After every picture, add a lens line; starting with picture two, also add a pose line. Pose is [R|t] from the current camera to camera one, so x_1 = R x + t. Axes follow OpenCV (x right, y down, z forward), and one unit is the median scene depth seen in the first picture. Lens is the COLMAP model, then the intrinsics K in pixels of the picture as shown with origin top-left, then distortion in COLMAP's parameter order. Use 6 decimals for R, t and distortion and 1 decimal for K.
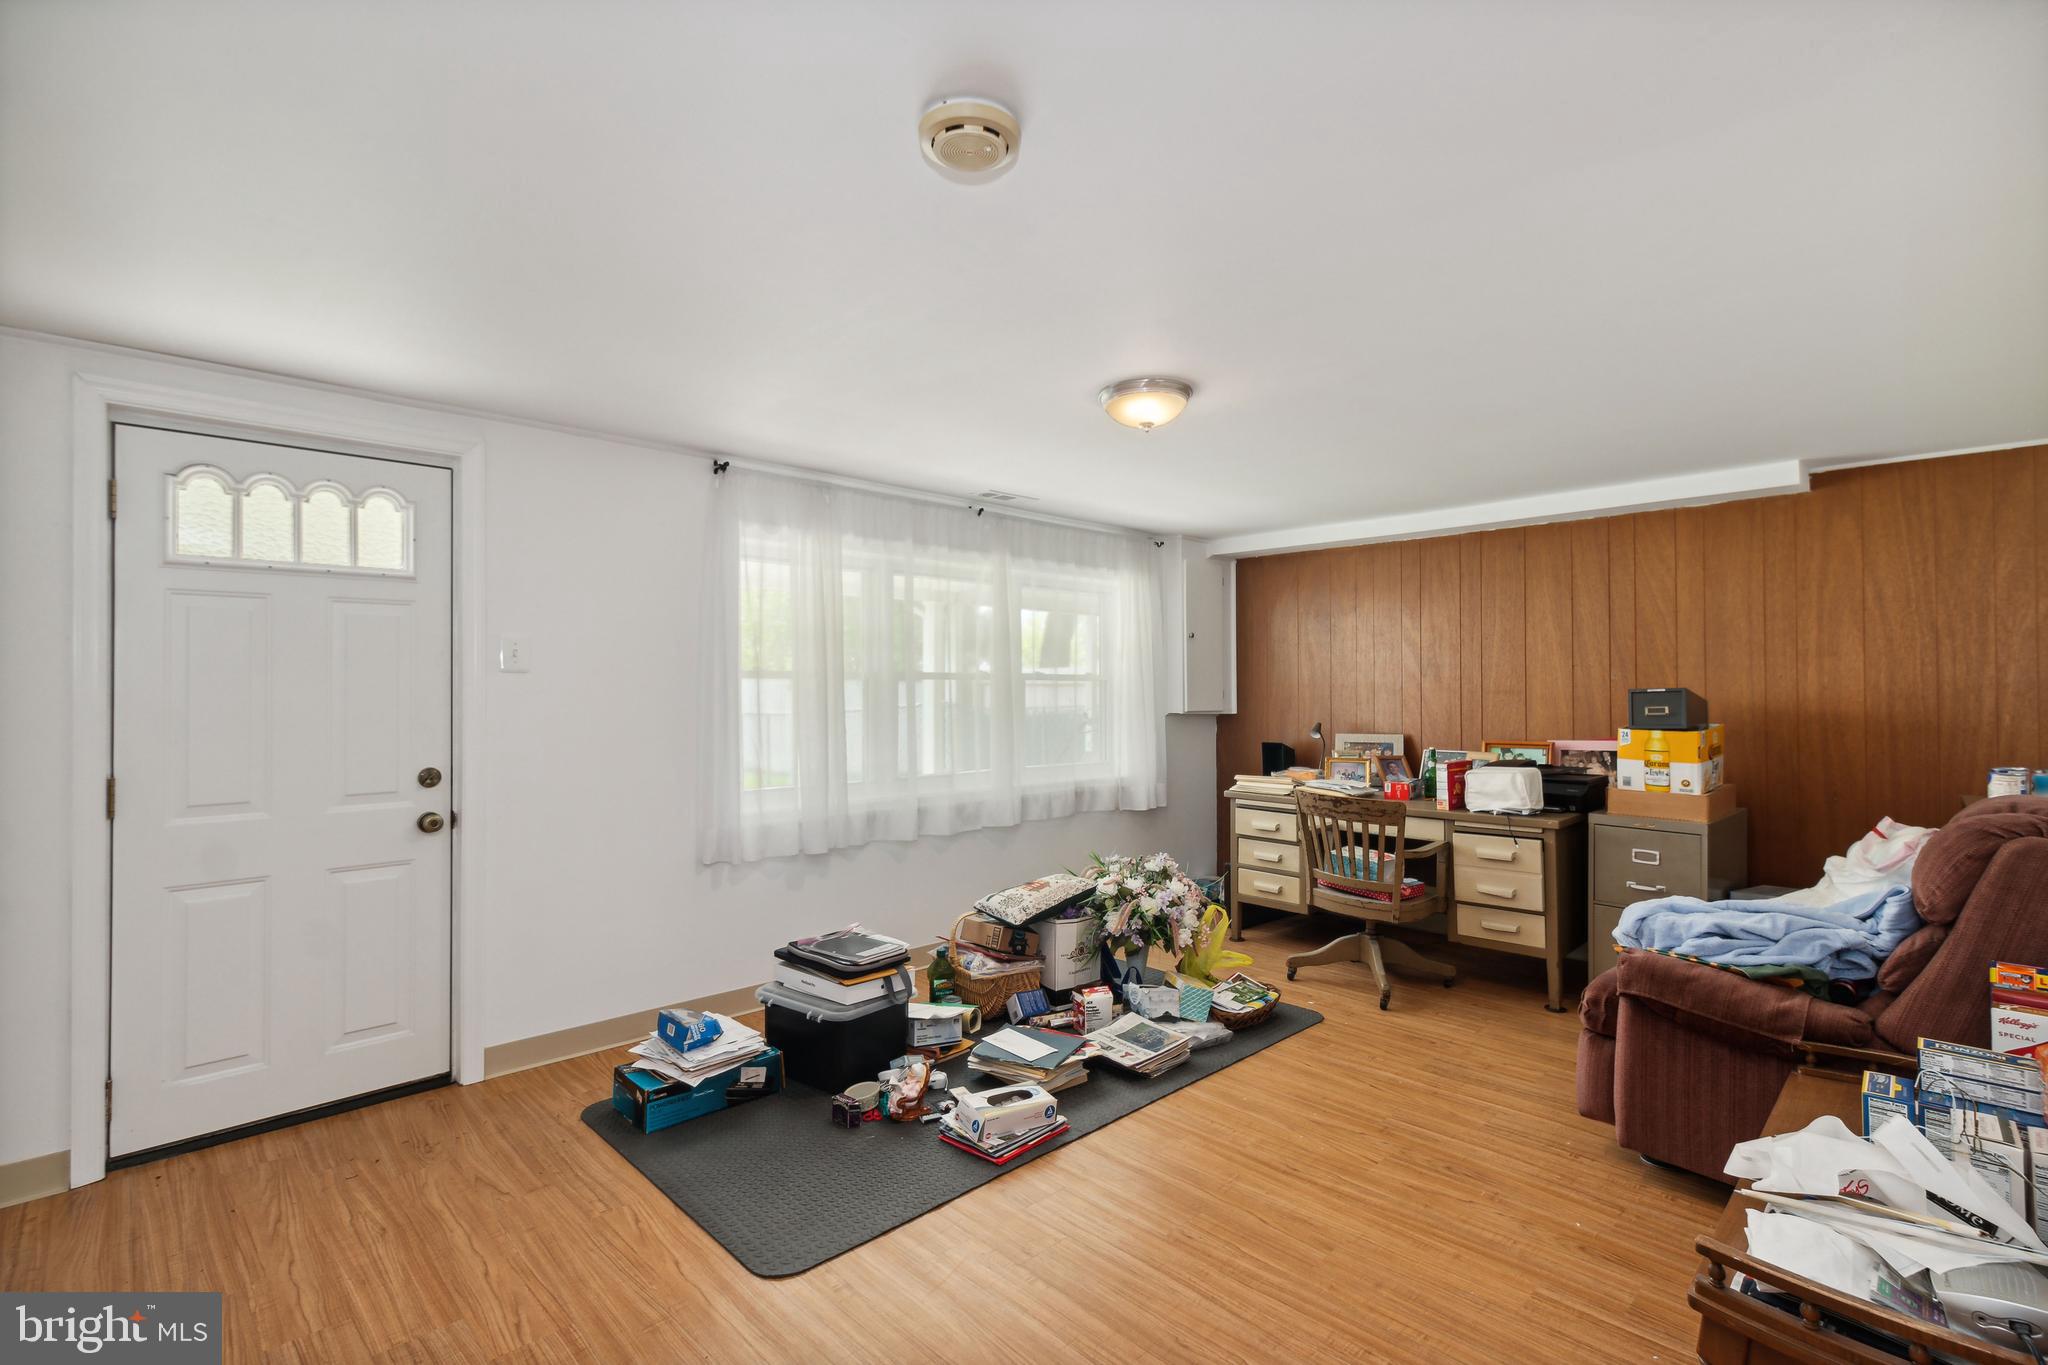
lens RADIAL K [[959.4, 0, 1009.4], [0, 959.4, 677.2], [0, 0, 1]] dist [-0.000581, 0.002671]
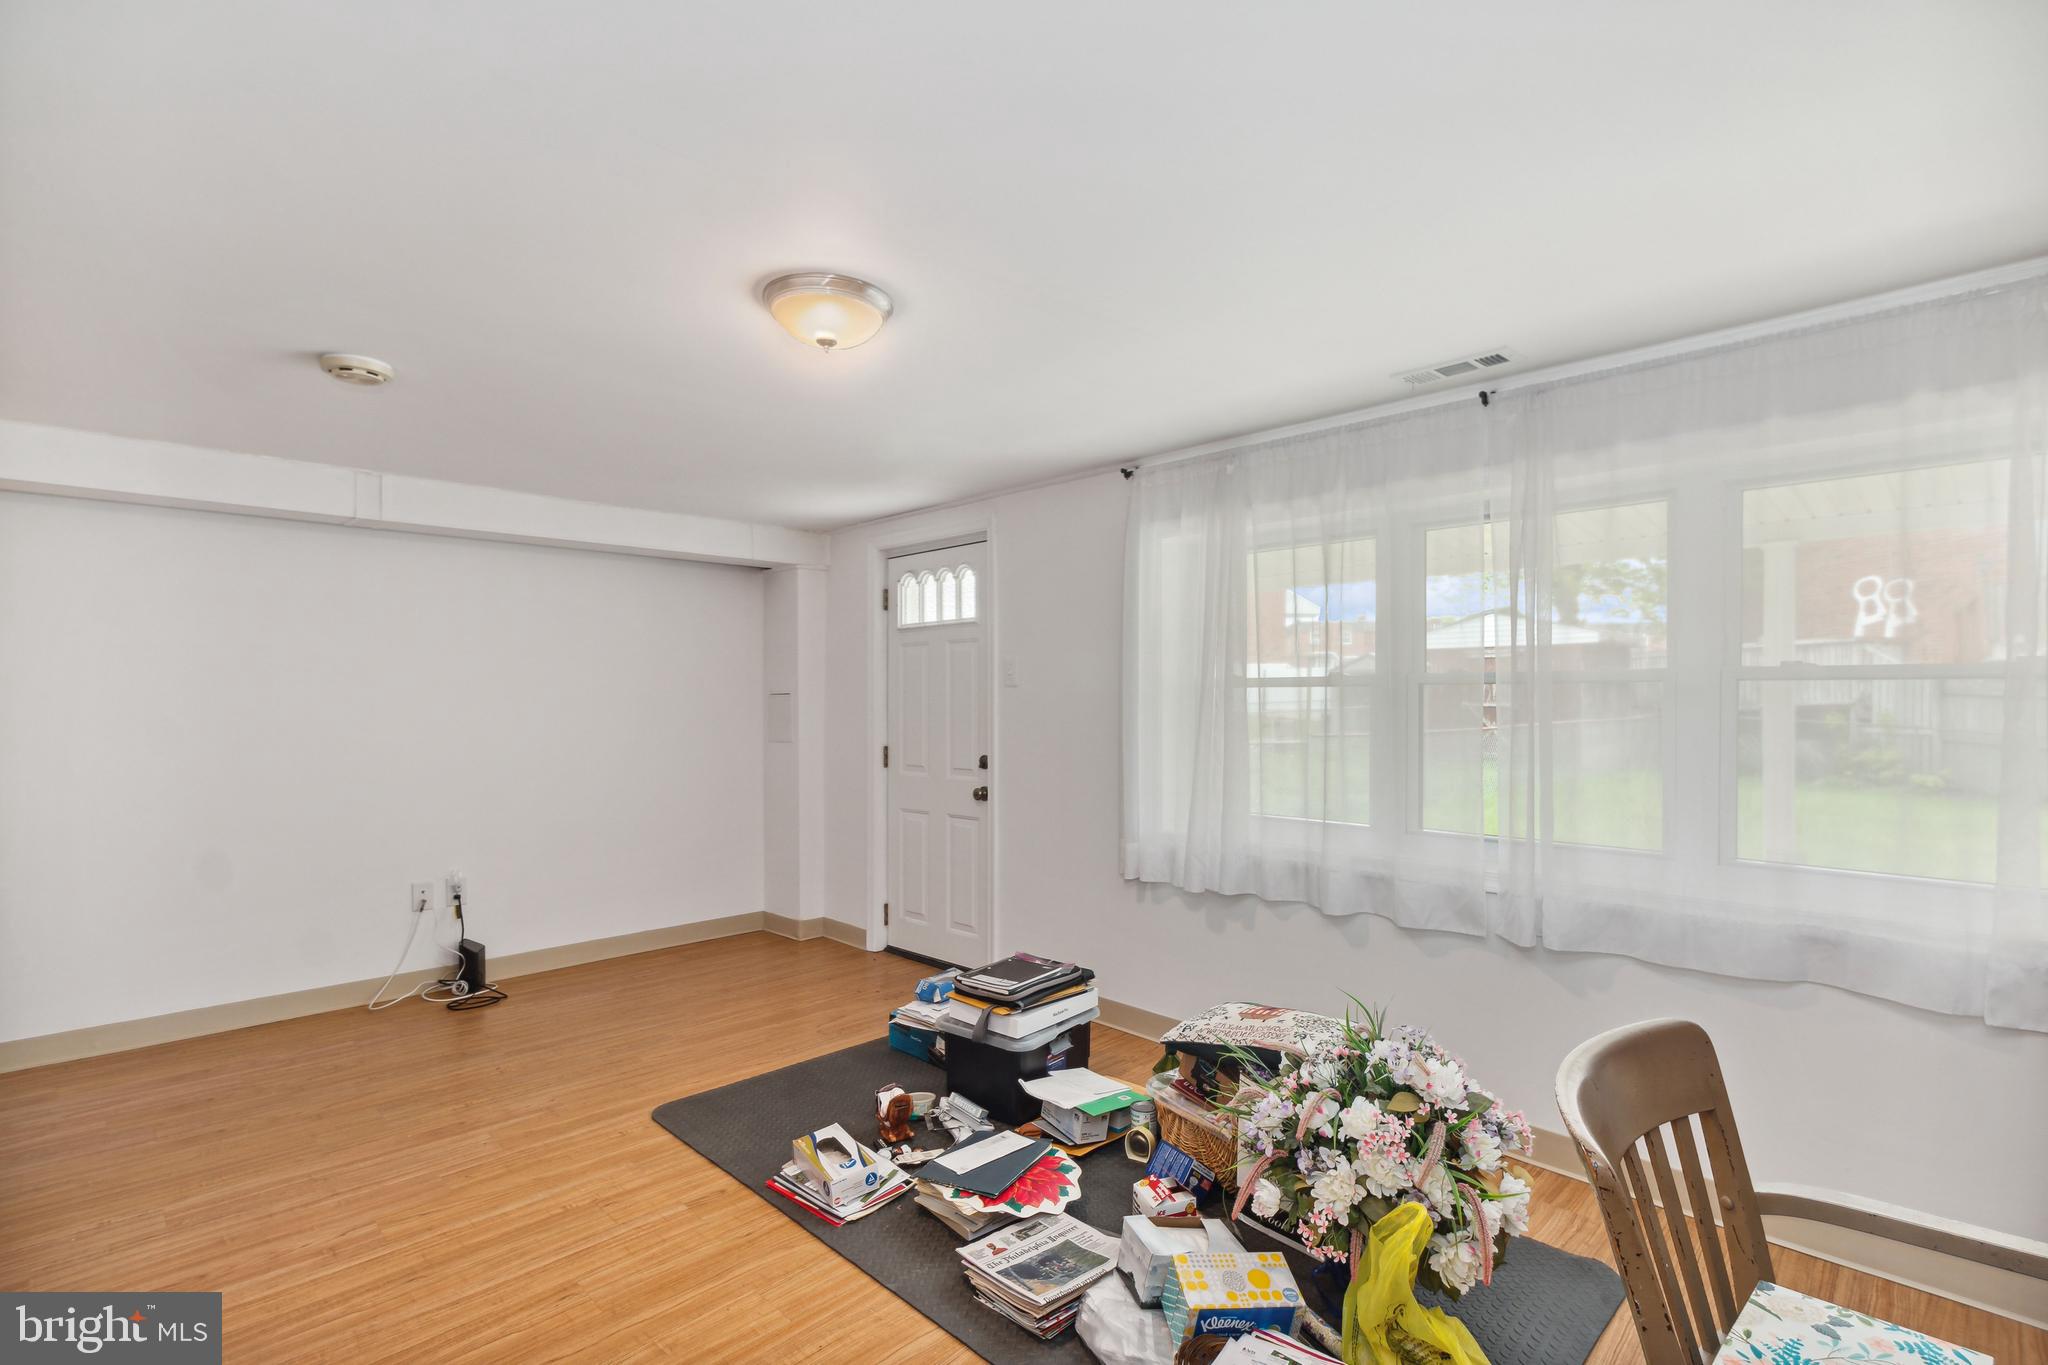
lens RADIAL K [[959.4, 0, 1028.7], [0, 959.4, 692.6], [0, 0, 1]] dist [-0.000581, 0.002671]
pose [[0.022032, -0.006235, -0.999738, 0.650036], [0.010252, 0.999929, -0.006010, 0.009542], [0.999705, -0.010117, 0.022094, 0.832316]]
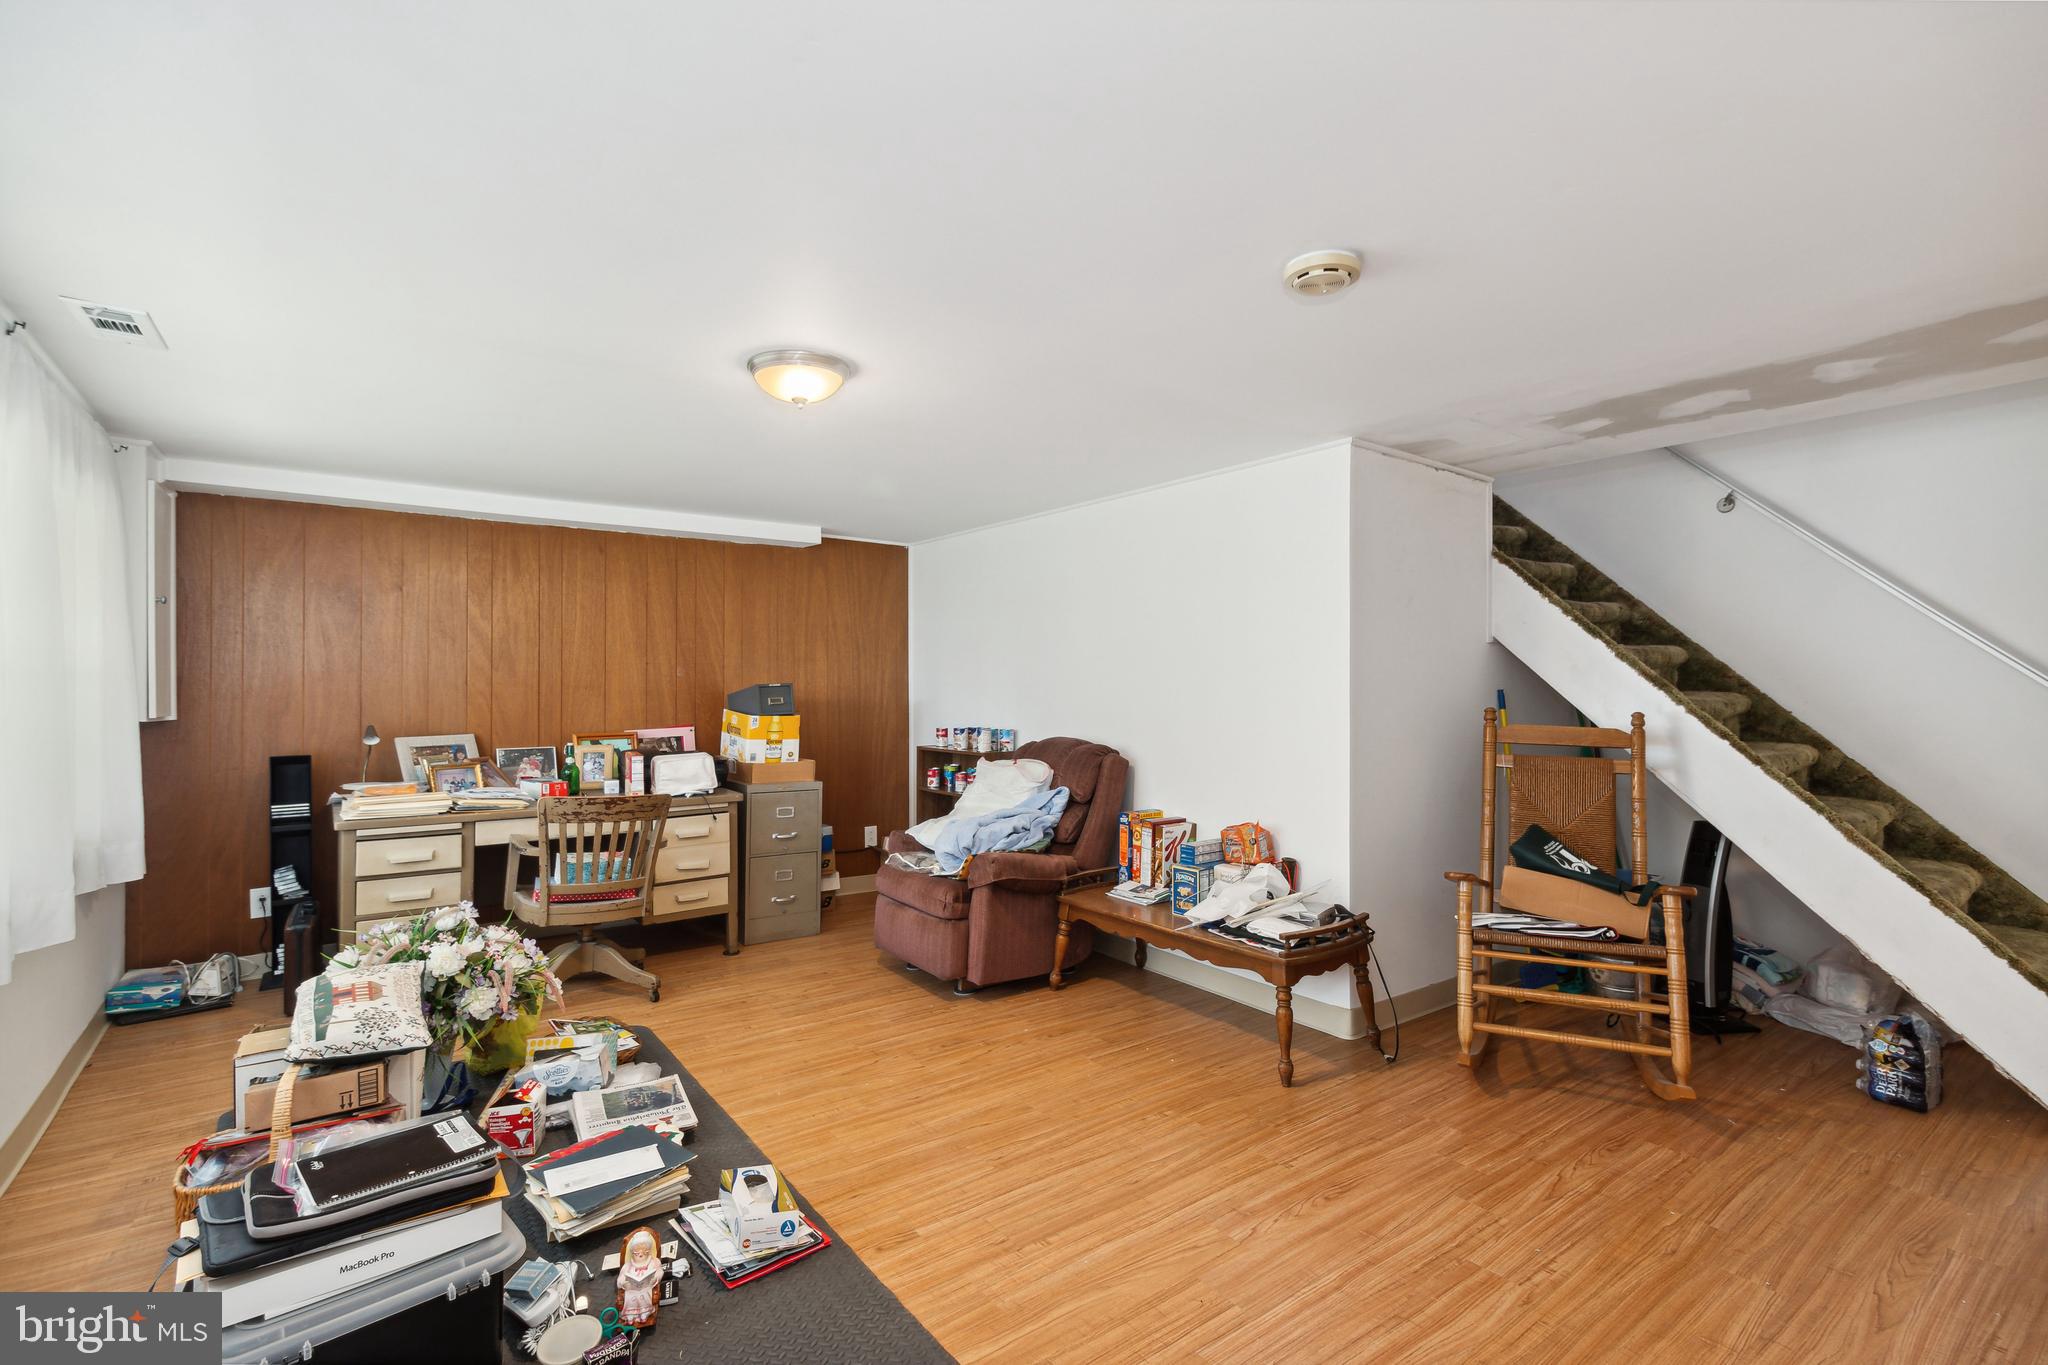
lens RADIAL K [[959.4, 0, 1034.2], [0, 959.4, 685.9], [0, 0, 1]] dist [-0.000581, 0.002671]
pose [[0.113058, -0.000314, 0.993588, -0.554367], [-0.012116, 0.999925, 0.001695, 0.008286], [-0.993514, -0.012230, 0.113046, 0.486523]]
